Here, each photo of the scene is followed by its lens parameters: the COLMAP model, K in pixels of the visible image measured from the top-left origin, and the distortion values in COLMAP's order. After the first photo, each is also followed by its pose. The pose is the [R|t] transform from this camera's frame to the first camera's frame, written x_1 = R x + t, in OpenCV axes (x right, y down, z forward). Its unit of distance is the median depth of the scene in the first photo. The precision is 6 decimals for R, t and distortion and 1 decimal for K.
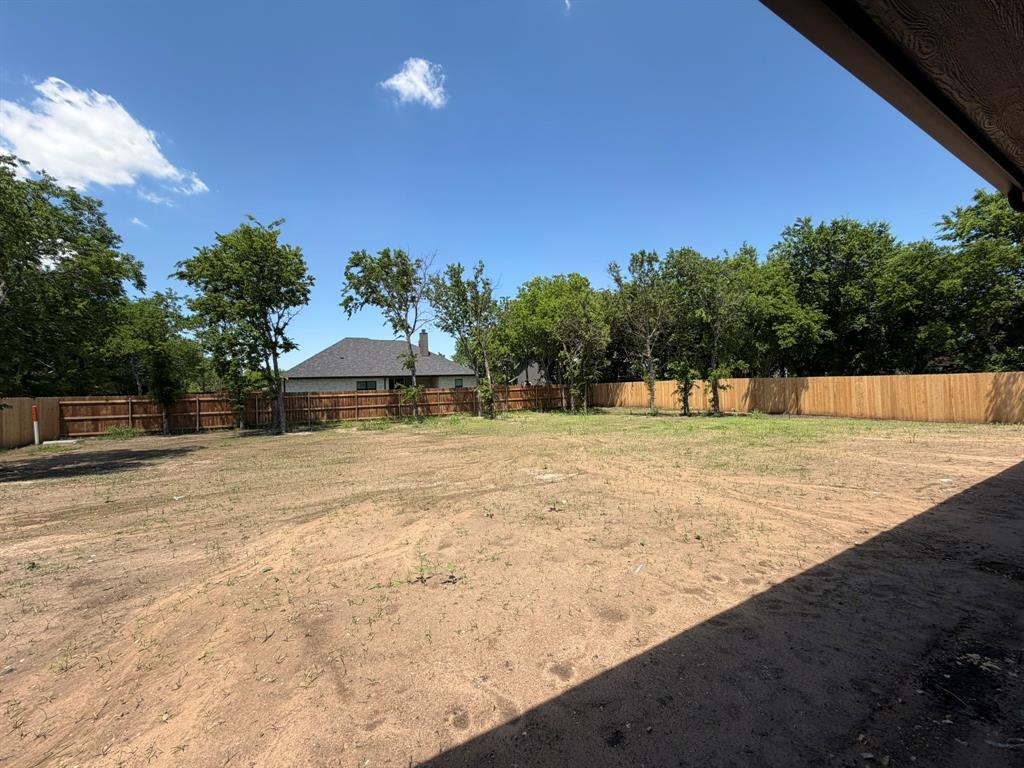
lens RADIAL K [[409.8, 0, 511.3], [0, 409.8, 383.2], [0, 0, 1]] dist [-0.000983, -0.000139]
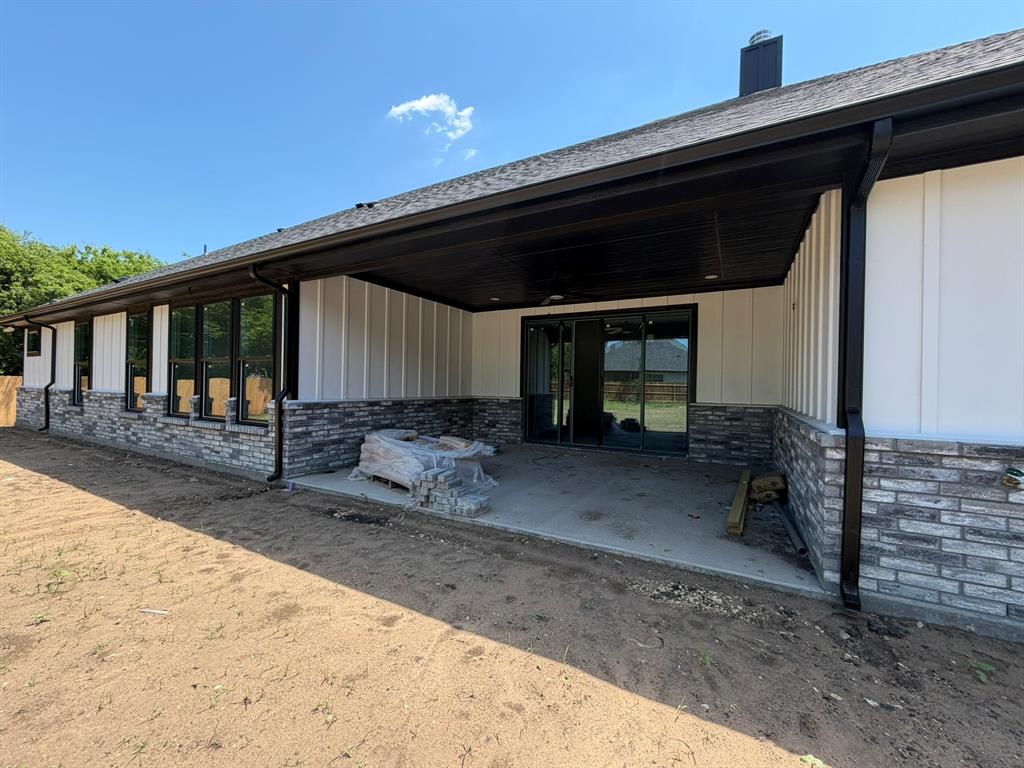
lens RADIAL K [[409.8, 0, 511.4], [0, 409.8, 383.7], [0, 0, 1]] dist [-0.000983, -0.000139]
pose [[-0.514768, 0.031937, 0.856734, -0.778134], [-0.008846, 0.999055, -0.042557, 0.090997], [-0.857284, -0.029486, -0.513999, 1.016729]]
